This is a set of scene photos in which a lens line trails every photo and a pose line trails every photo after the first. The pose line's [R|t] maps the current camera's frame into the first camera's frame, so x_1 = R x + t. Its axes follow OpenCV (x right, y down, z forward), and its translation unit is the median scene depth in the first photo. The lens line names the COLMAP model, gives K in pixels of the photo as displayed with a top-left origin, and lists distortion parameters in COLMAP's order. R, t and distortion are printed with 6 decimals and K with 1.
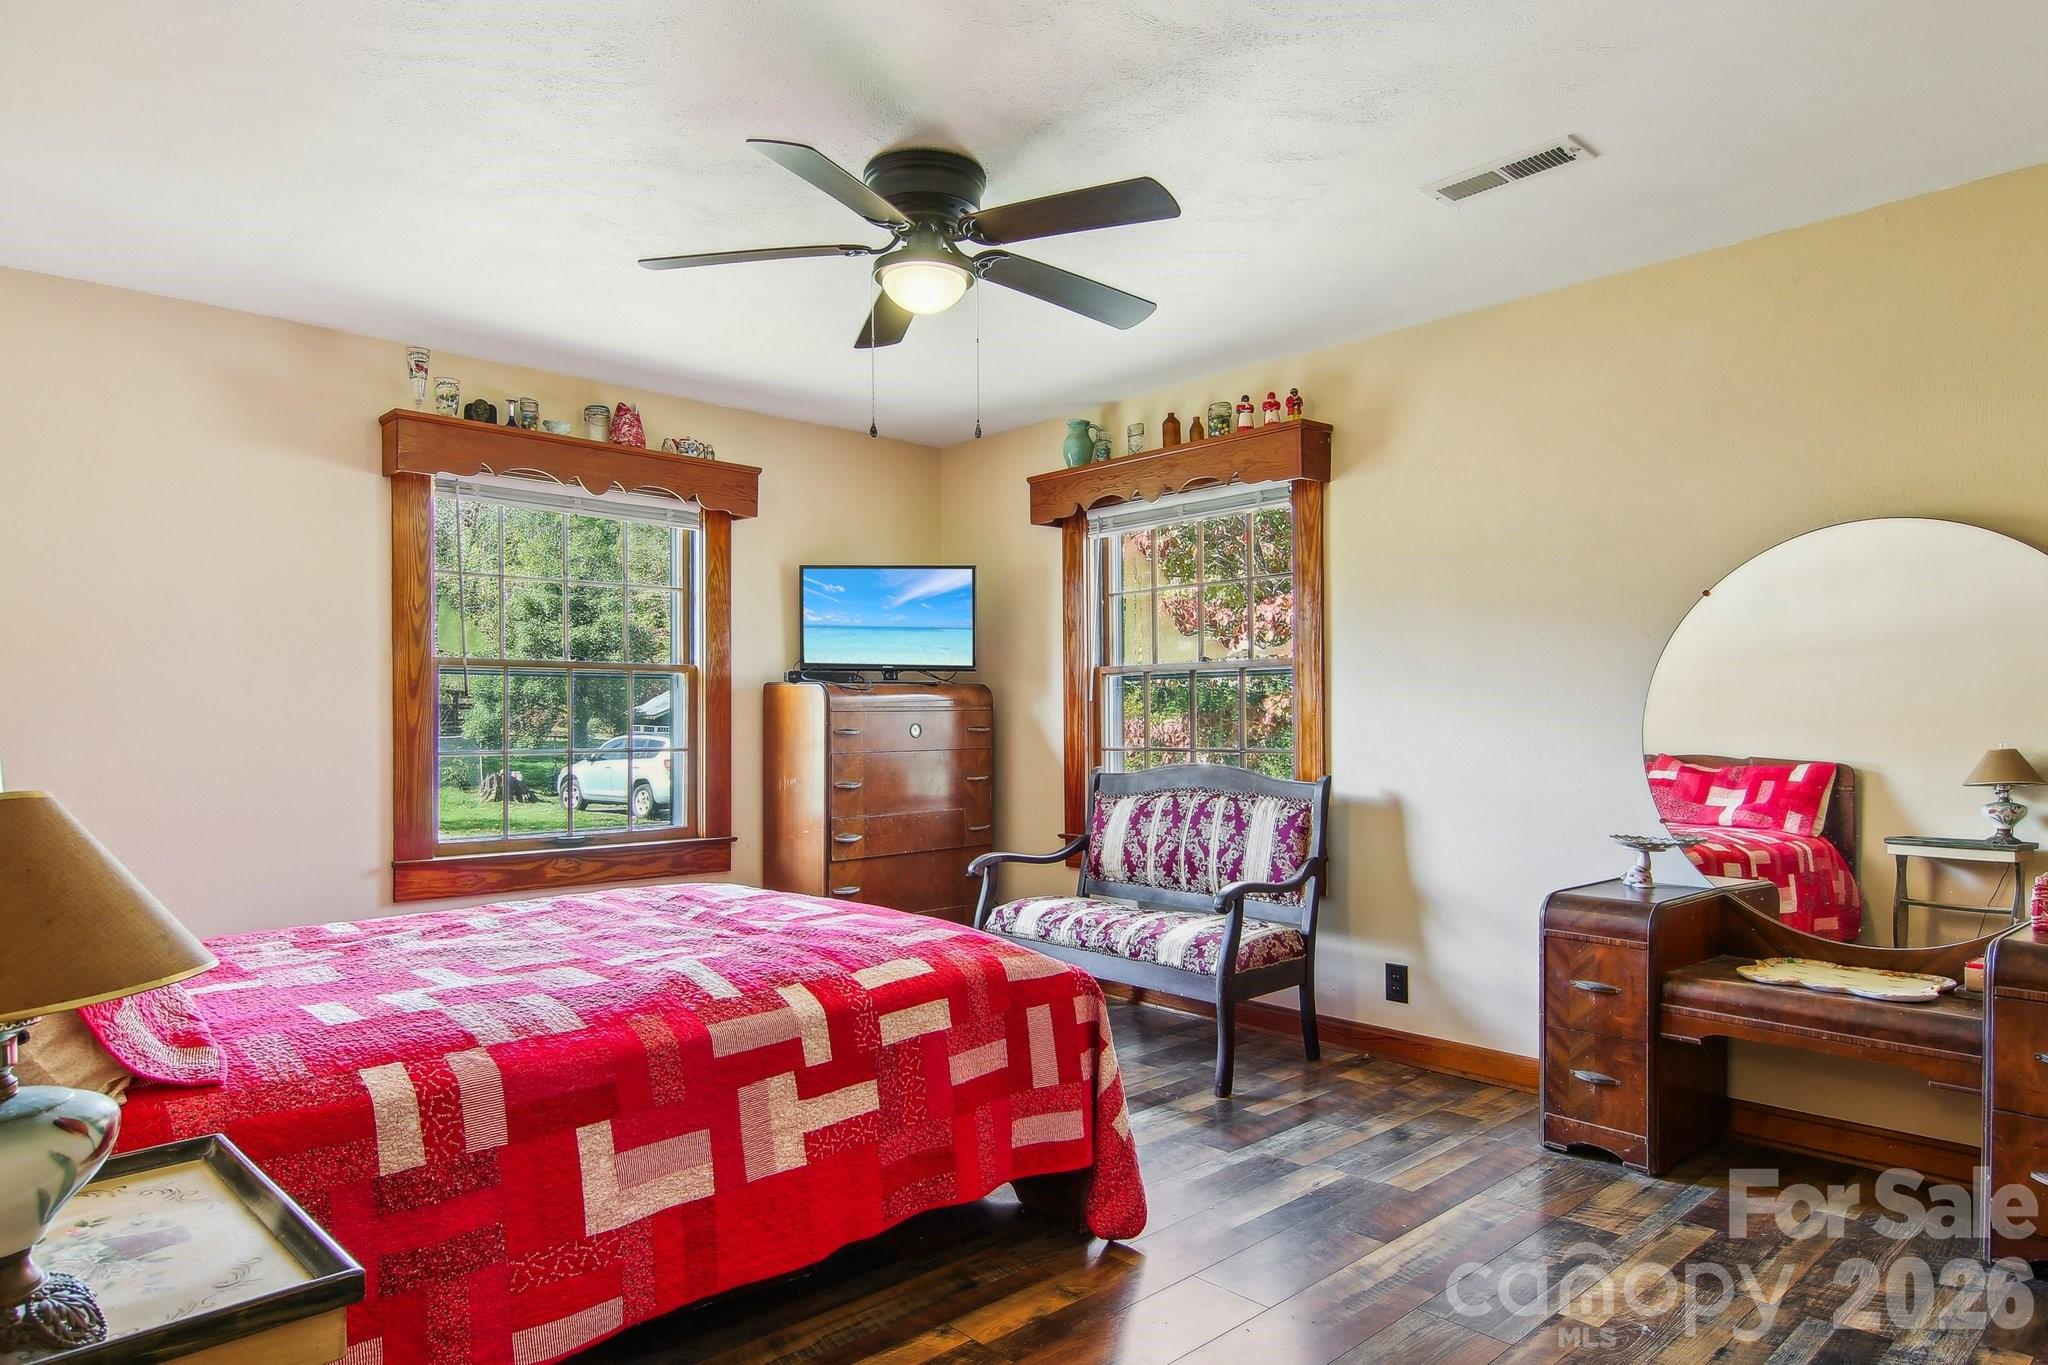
lens RADIAL K [[1183.4, 0, 1029.4], [0, 1183.4, 716.5], [0, 0, 1]] dist [0.032583, -0.030247]
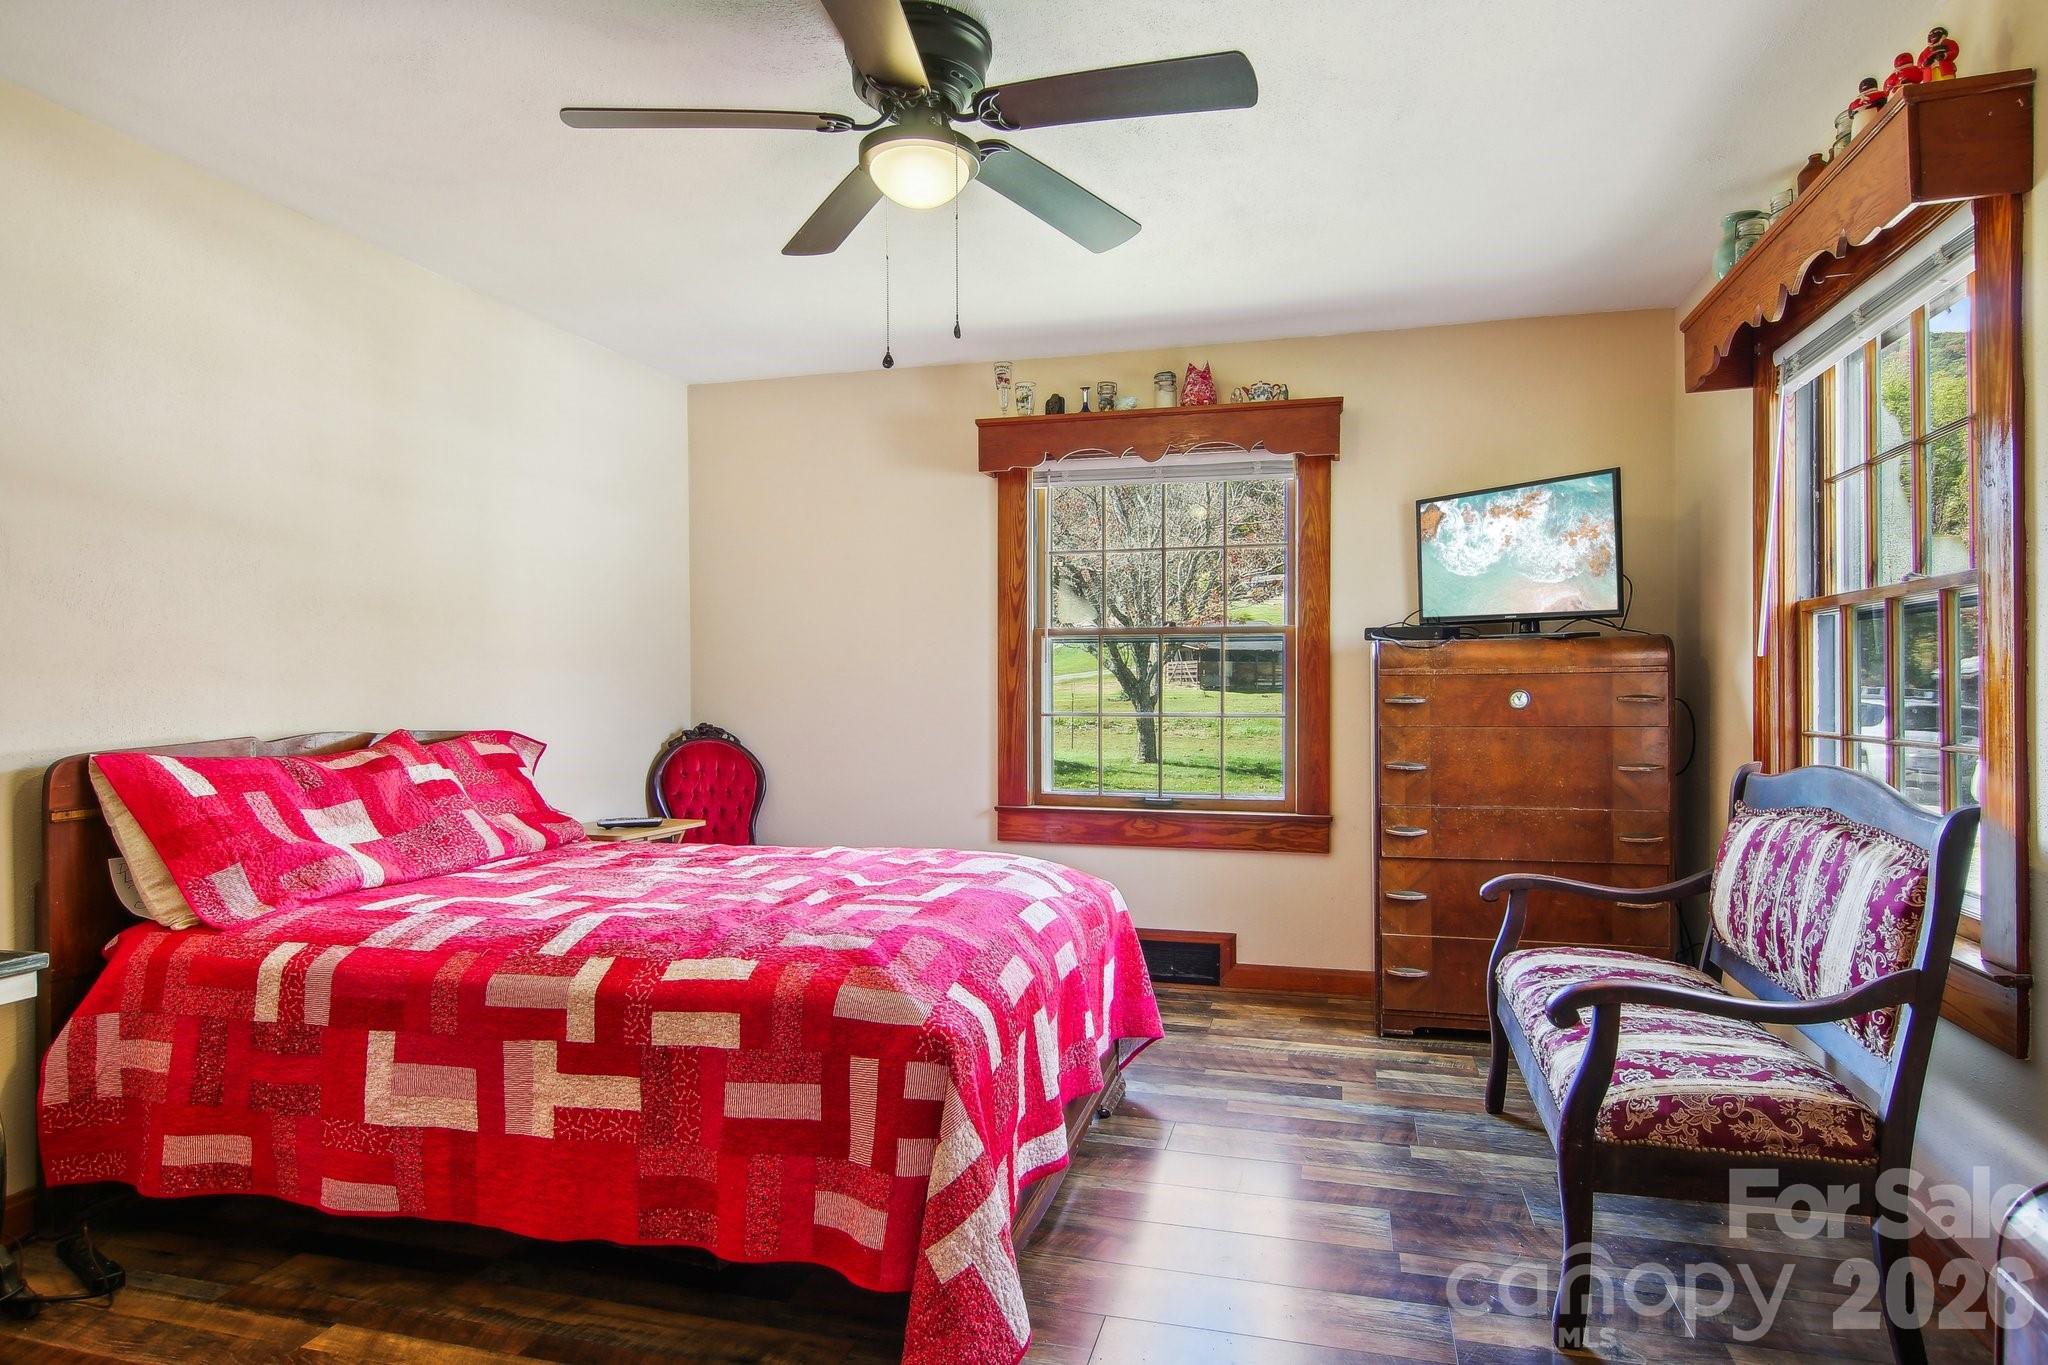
lens RADIAL K [[1140.2, 0, 1024.0], [0, 1140.2, 682.5], [0, 0, 1]] dist [0.012483, -0.001580]
pose [[0.545421, 0.001908, -0.838160, 0.435672], [0.001715, 0.999993, 0.003392, -0.002939], [0.838160, -0.003288, 0.545414, 0.427641]]
